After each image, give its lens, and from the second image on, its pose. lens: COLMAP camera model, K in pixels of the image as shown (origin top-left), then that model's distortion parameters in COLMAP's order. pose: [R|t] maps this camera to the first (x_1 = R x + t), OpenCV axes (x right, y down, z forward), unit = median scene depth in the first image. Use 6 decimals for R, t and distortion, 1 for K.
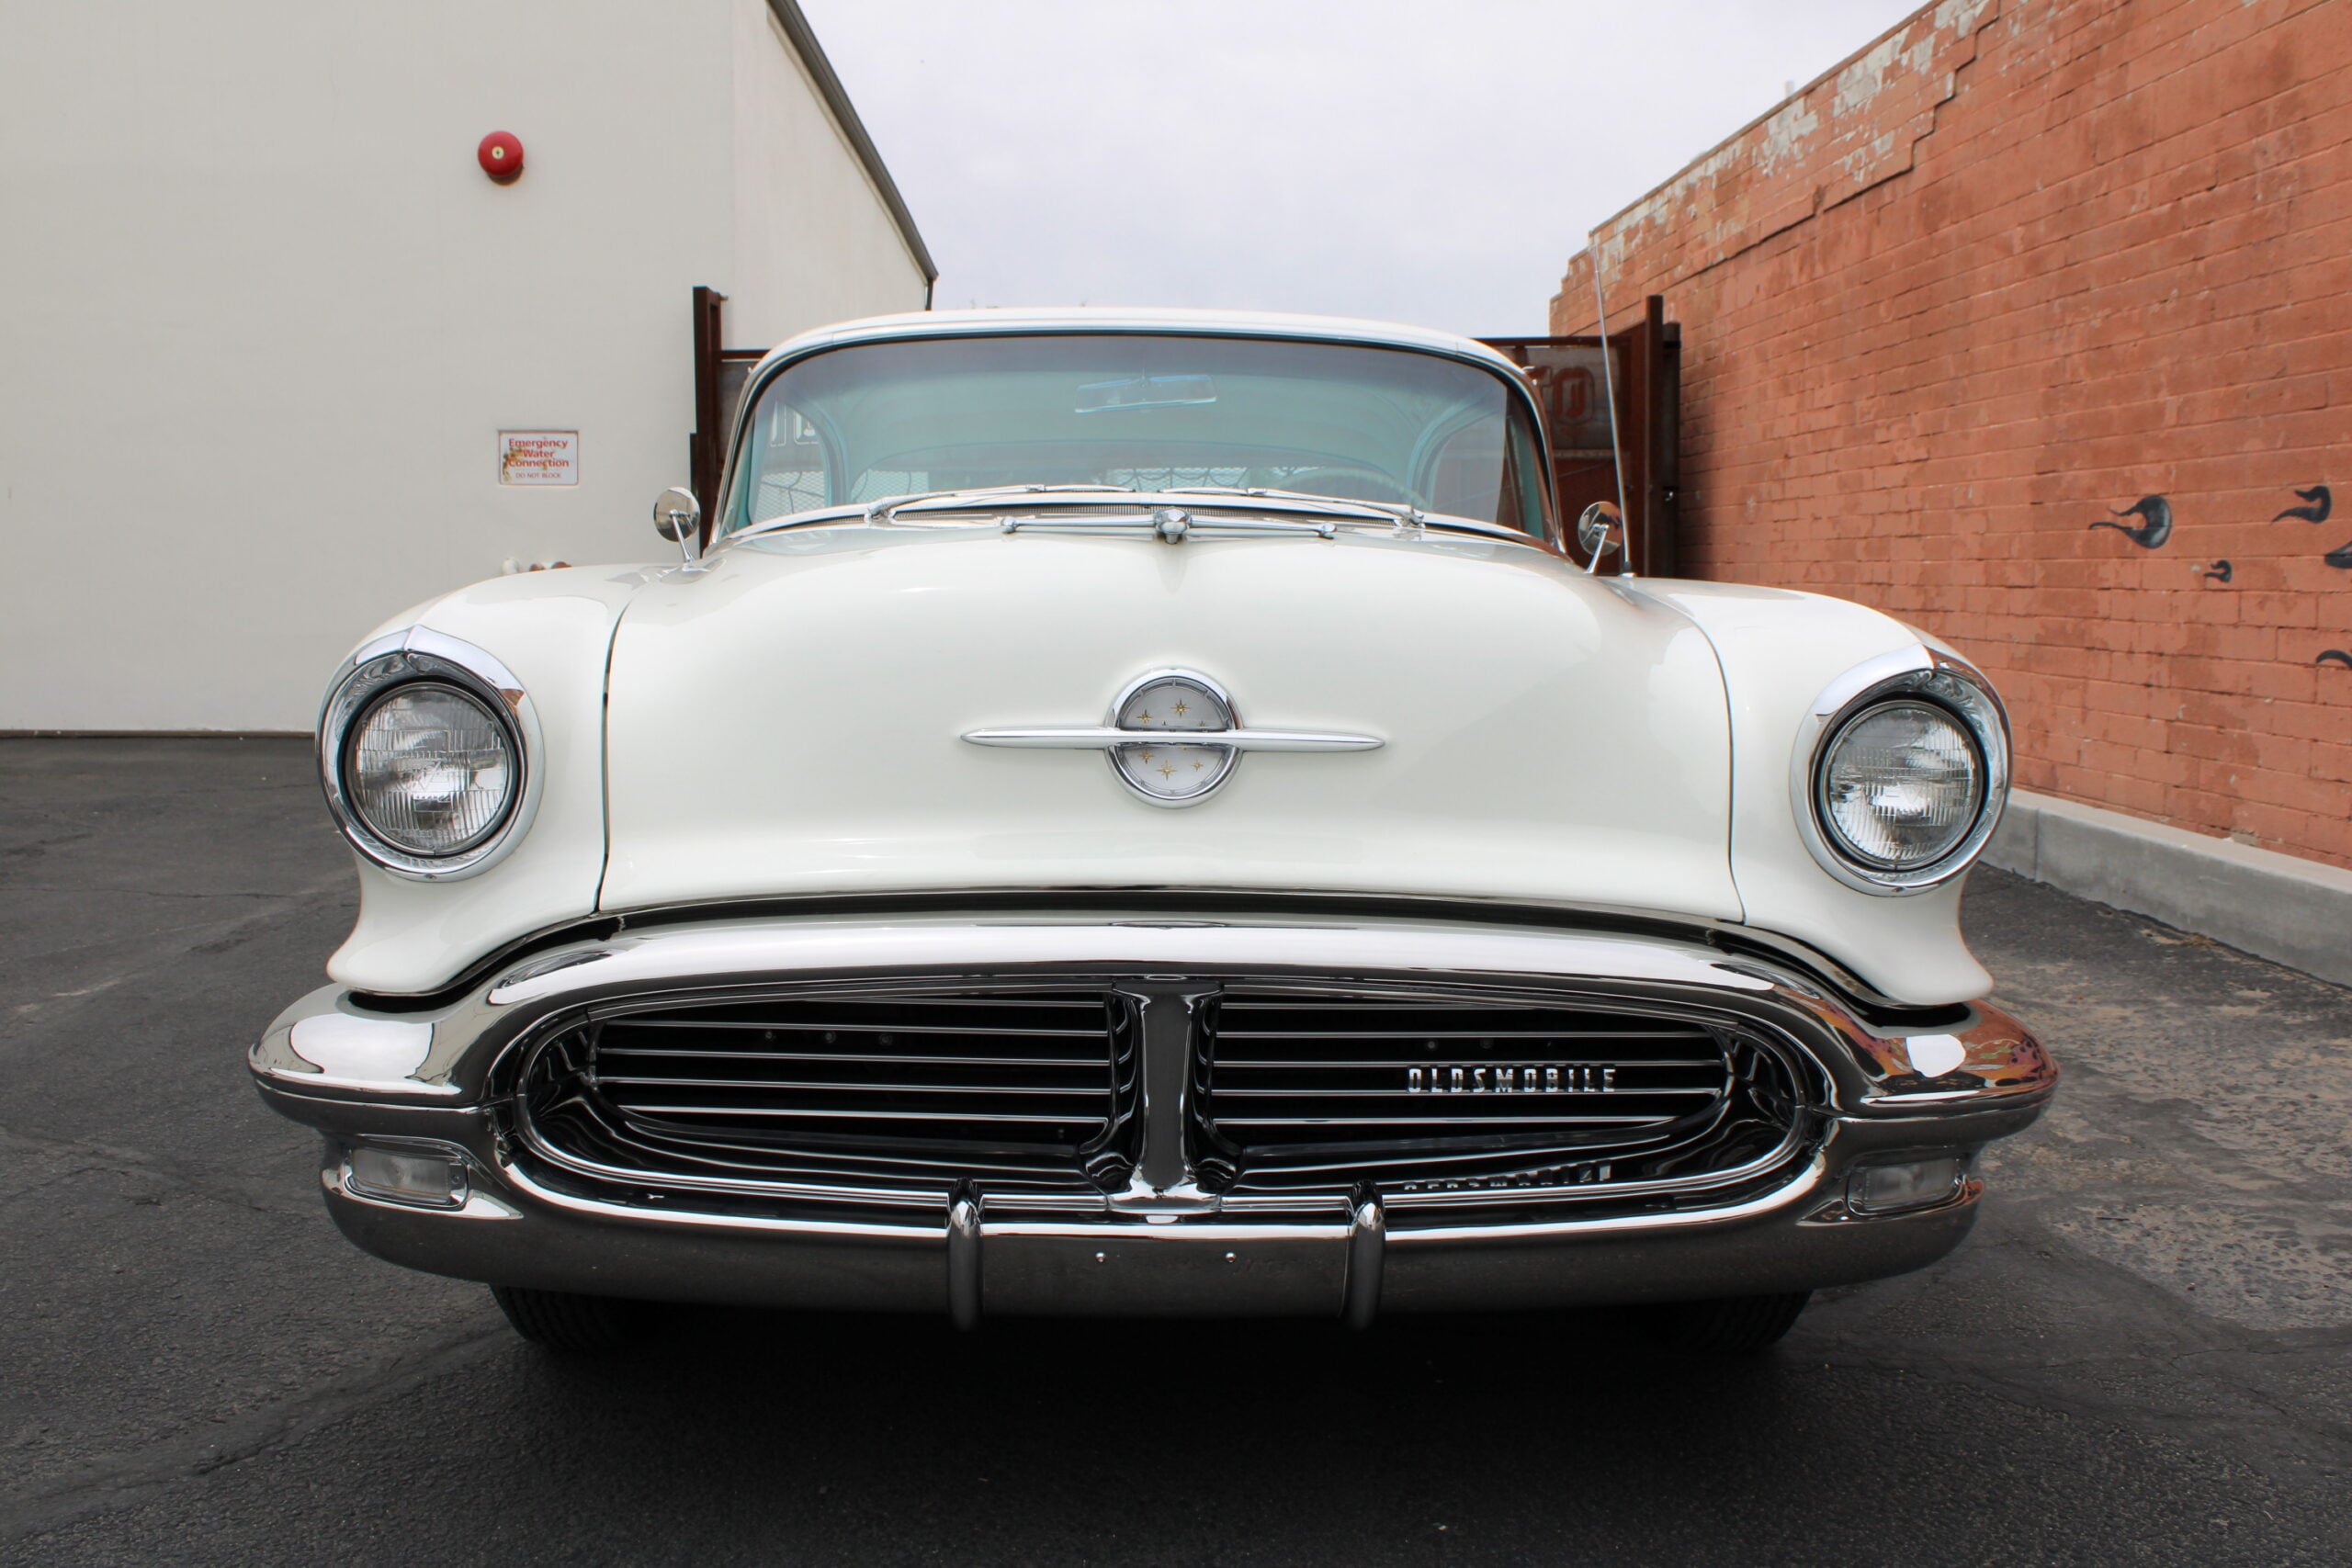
lens RADIAL K [[2126.9, 0, 1140.9], [0, 2126.9, 774.0], [0, 0, 1]] dist [-0.143229, 0.143957]
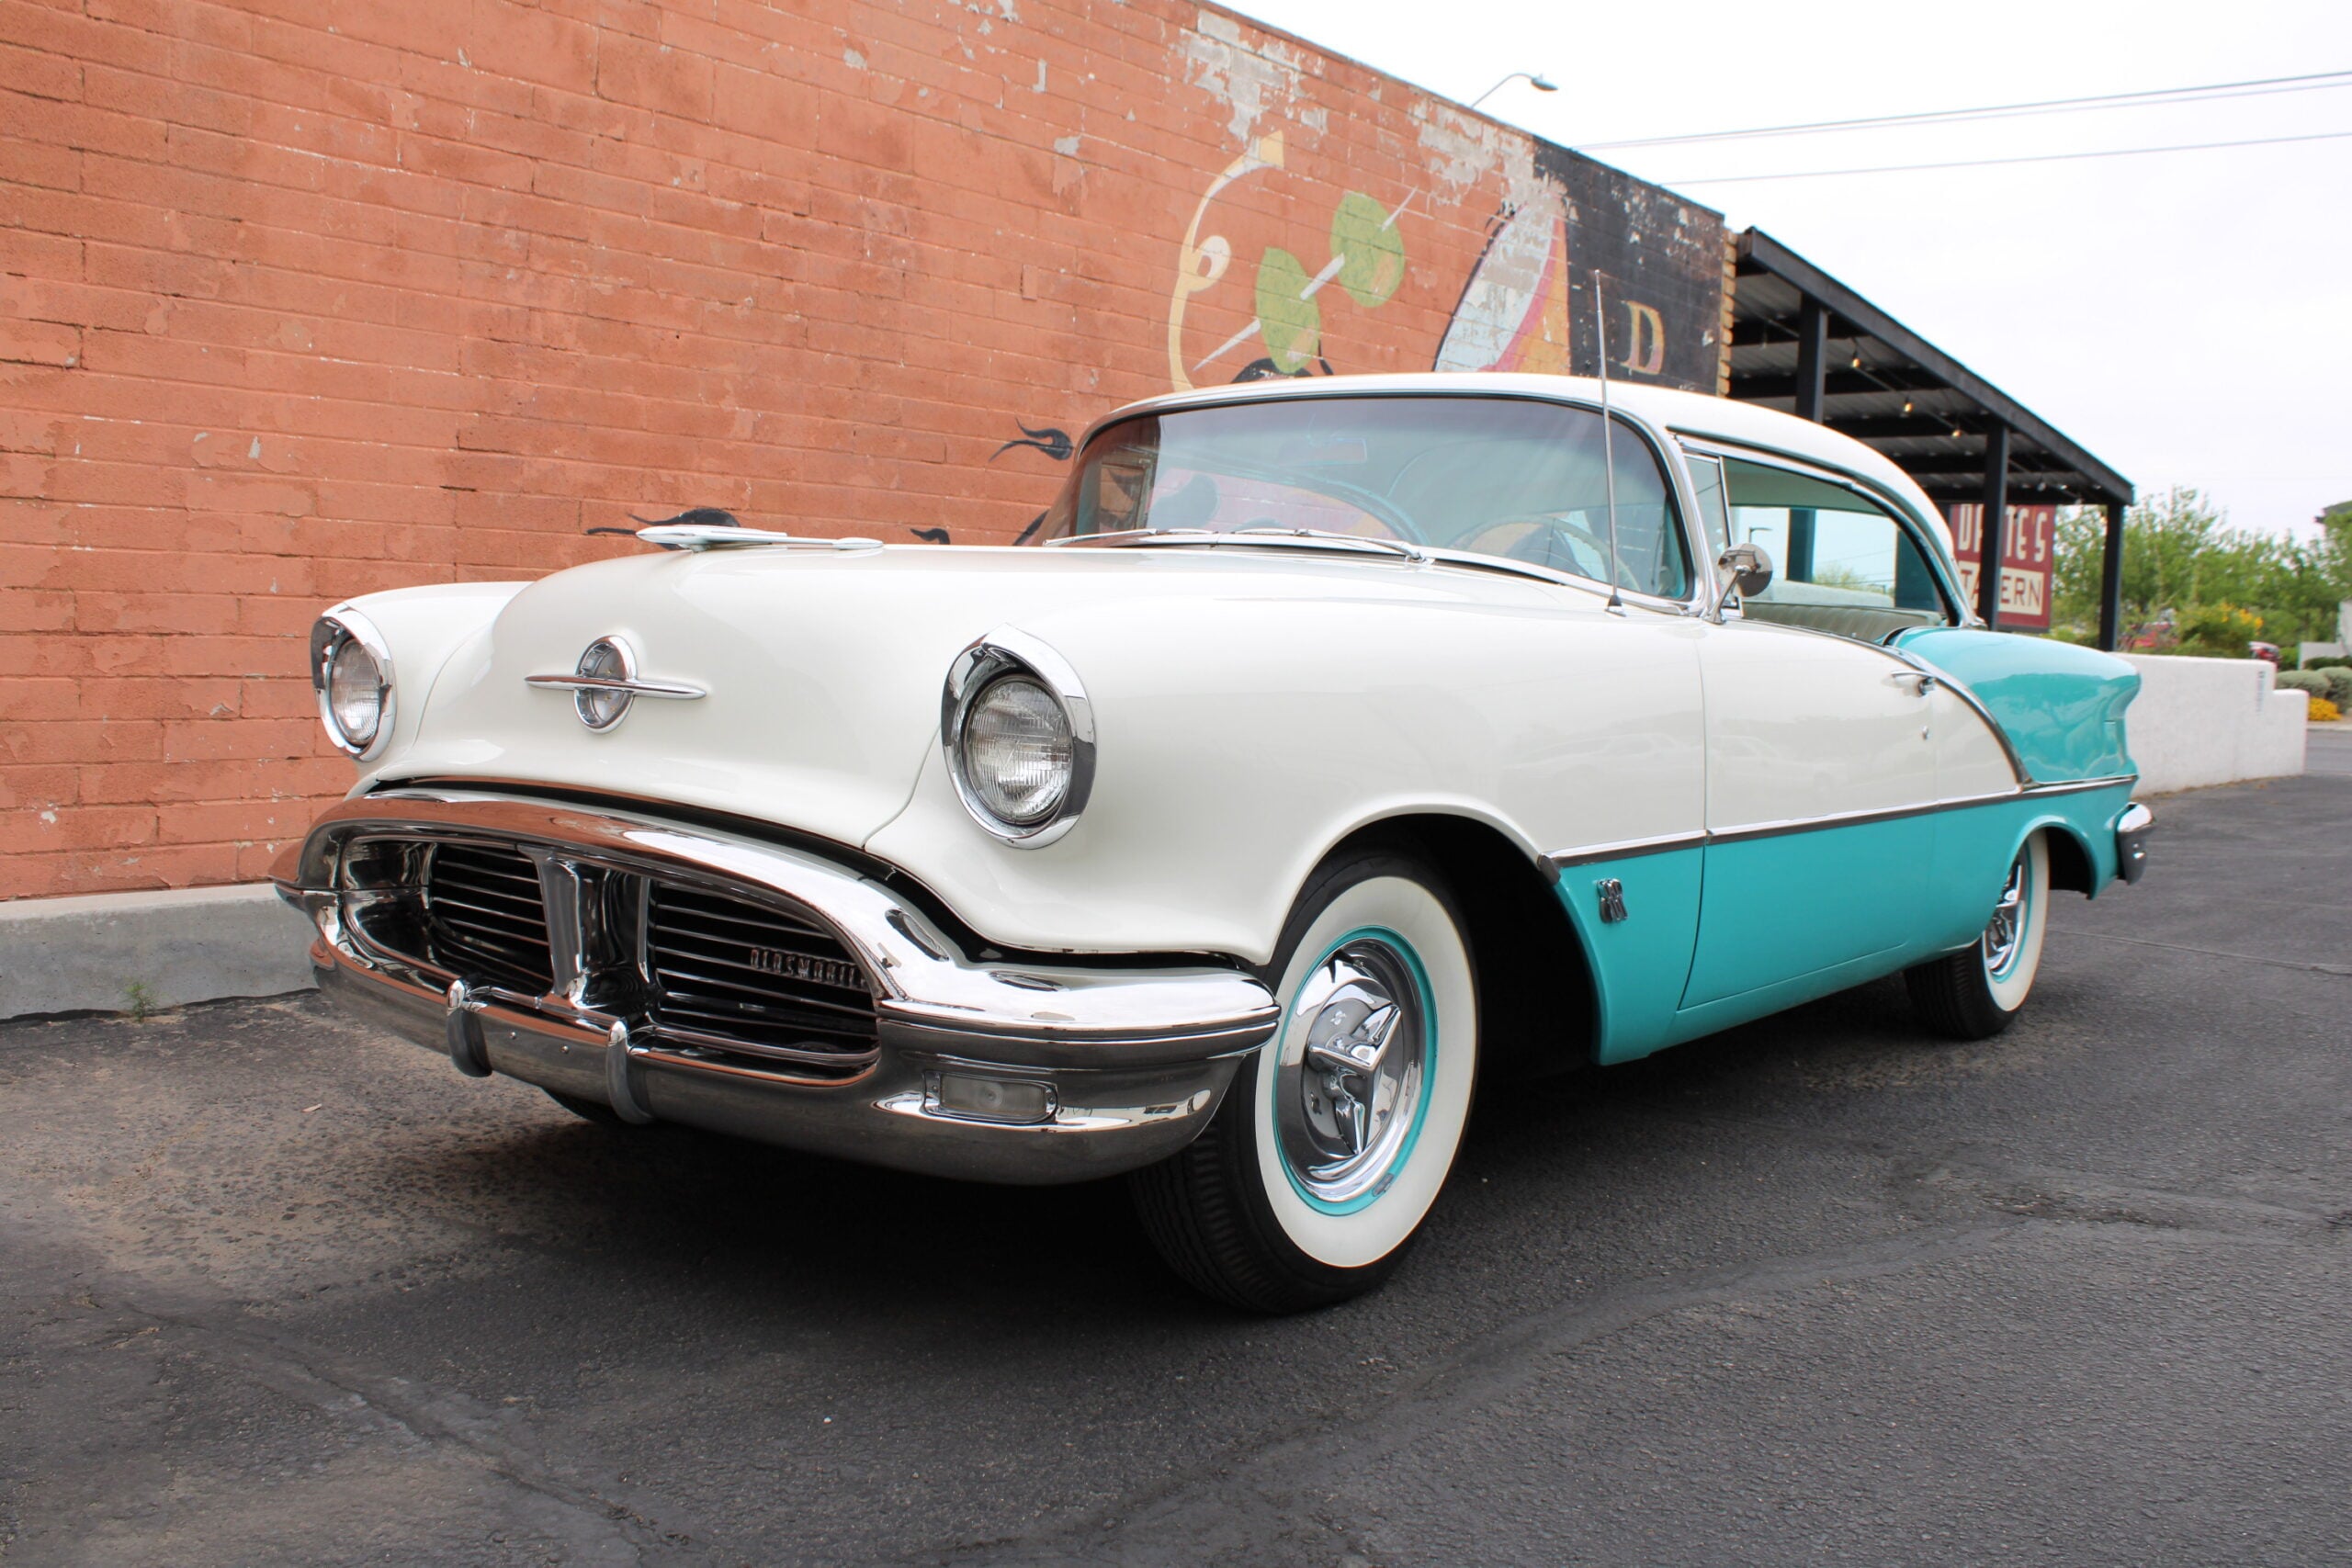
lens RADIAL K [[2126.9, 0, 1174.5], [0, 2126.9, 757.1], [0, 0, 1]] dist [-0.143229, 0.143957]
pose [[-0.758510, -0.061996, 0.648706, -0.288968], [0.028927, 0.991280, 0.128559, -0.141187], [-0.651019, 0.116278, -0.750102, 1.602145]]
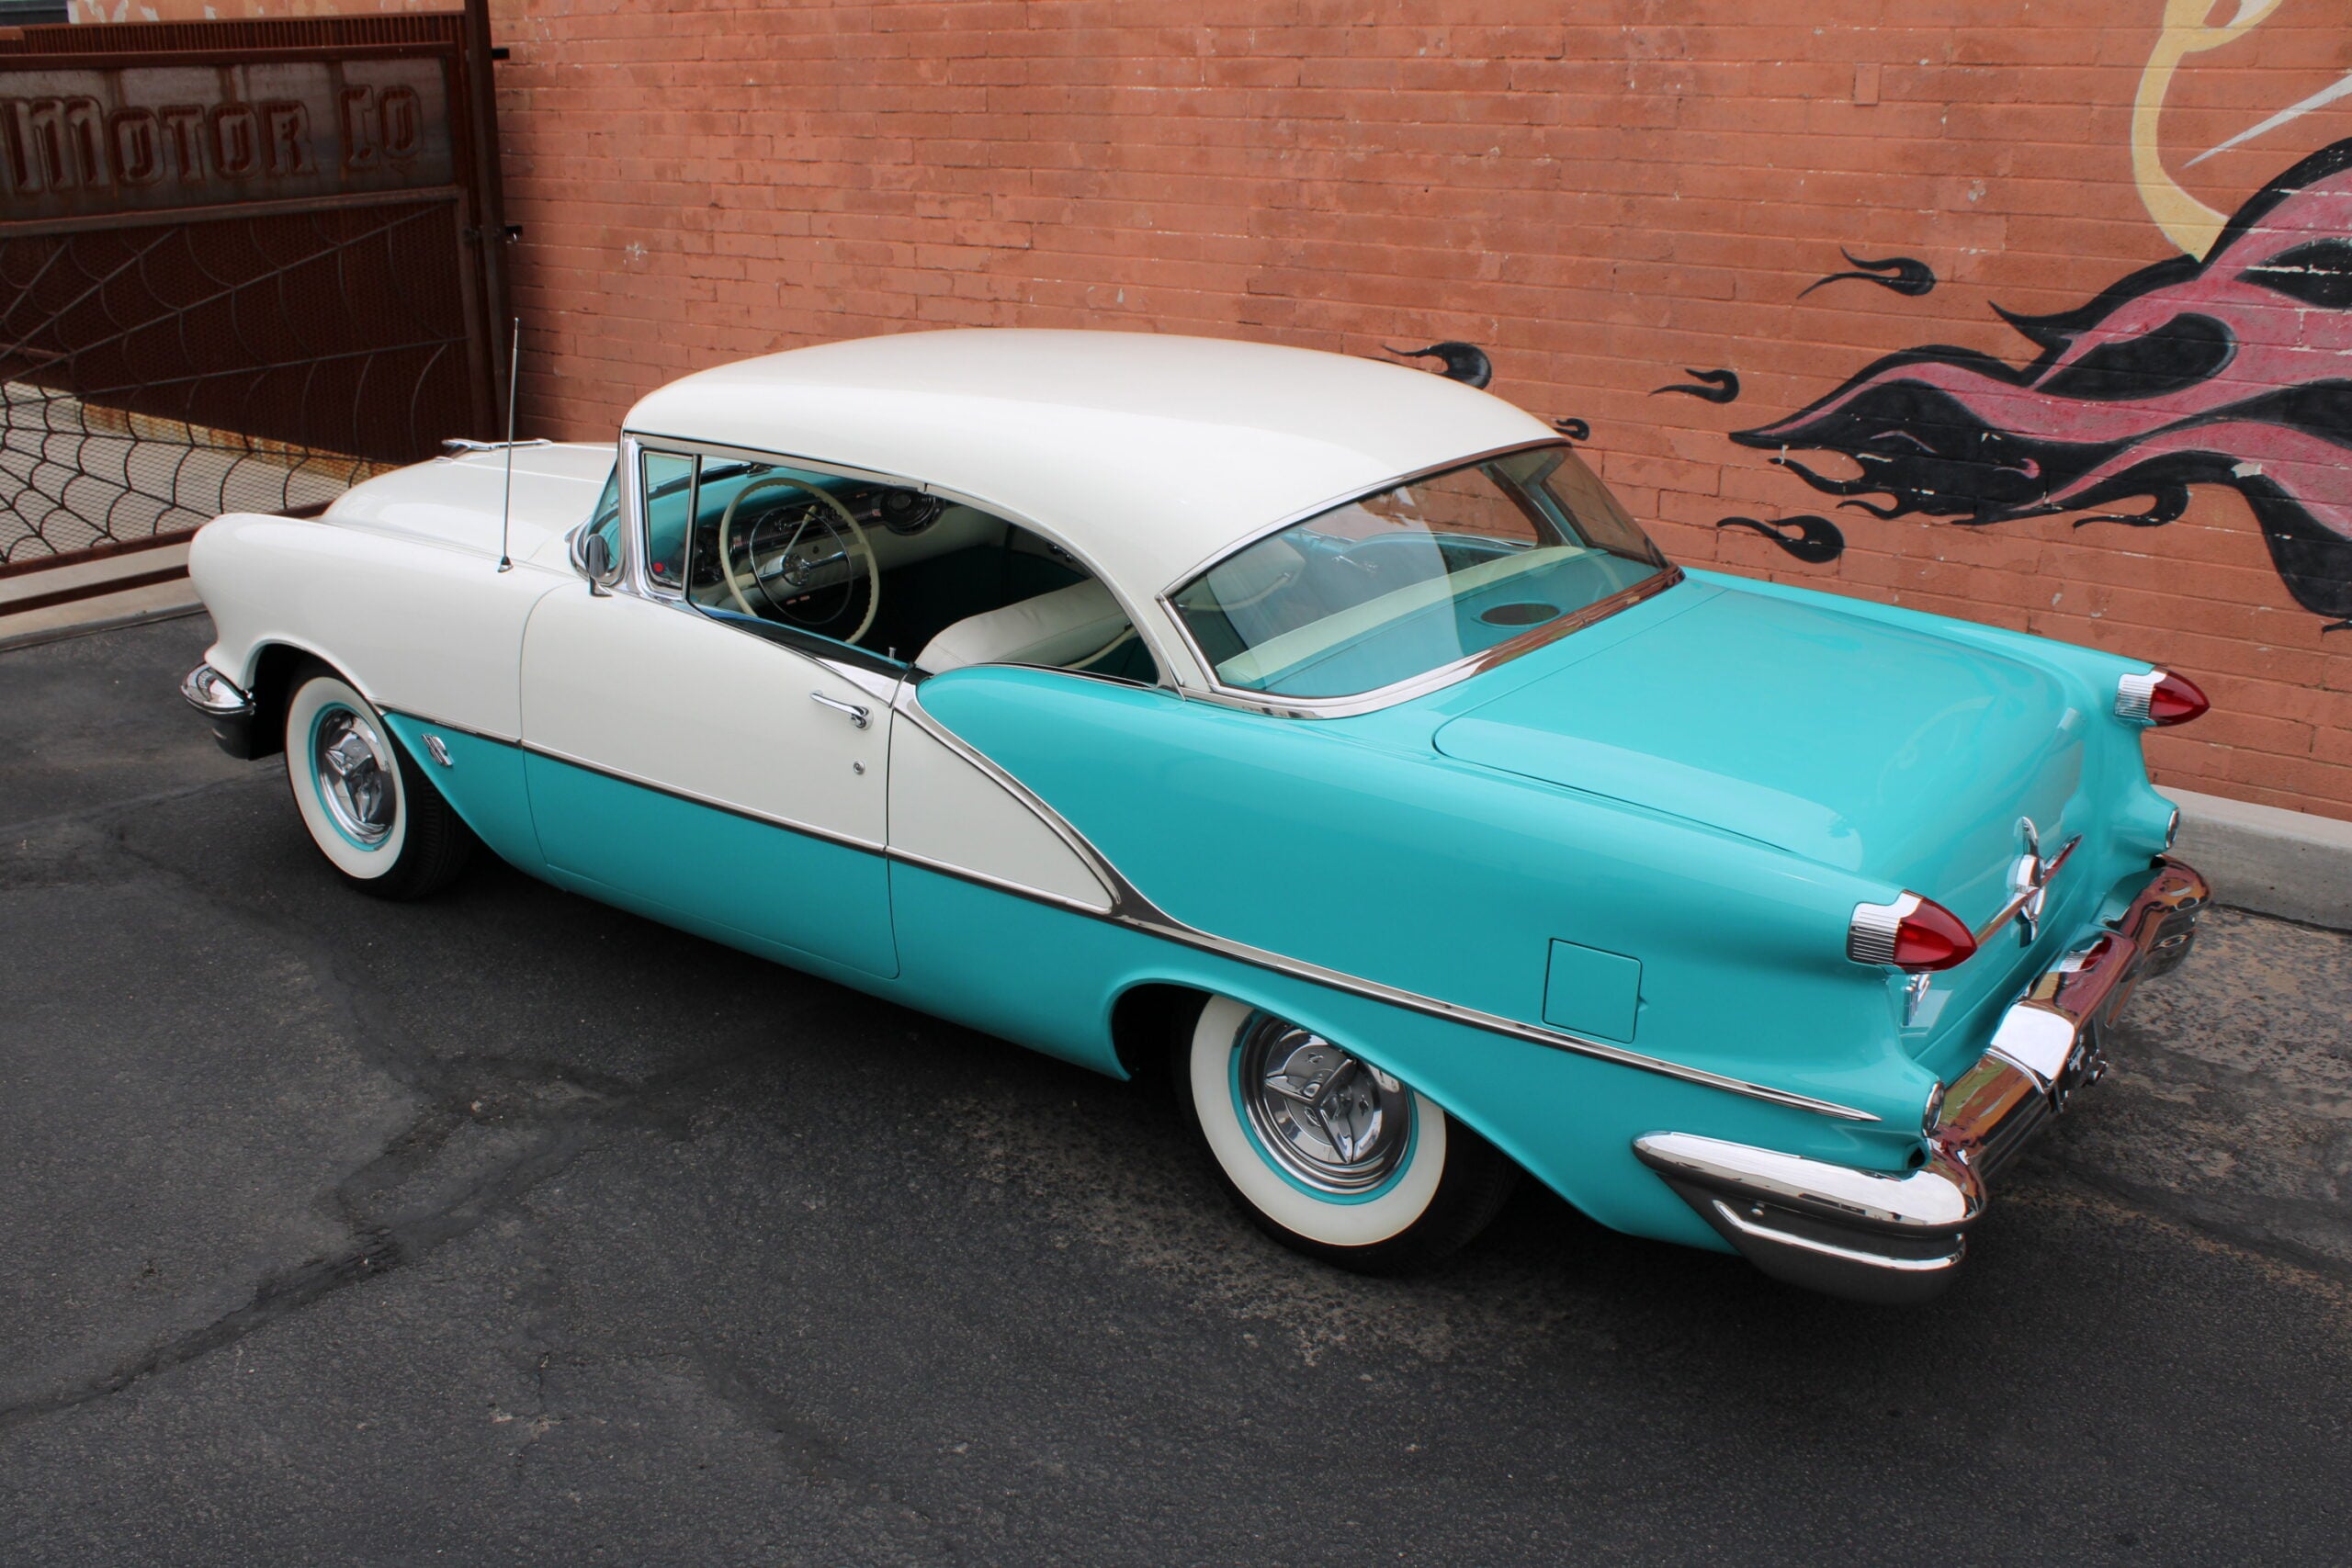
lens RADIAL K [[2189.9, 0, 1139.7], [0, 2189.9, 751.9], [0, 0, 1]] dist [-0.095396, 0.000000]
pose [[0.632353, -0.232367, 0.739009, -0.472835], [0.071549, 0.967395, 0.242955, -0.215369], [-0.771369, -0.100758, 0.628361, 0.420386]]
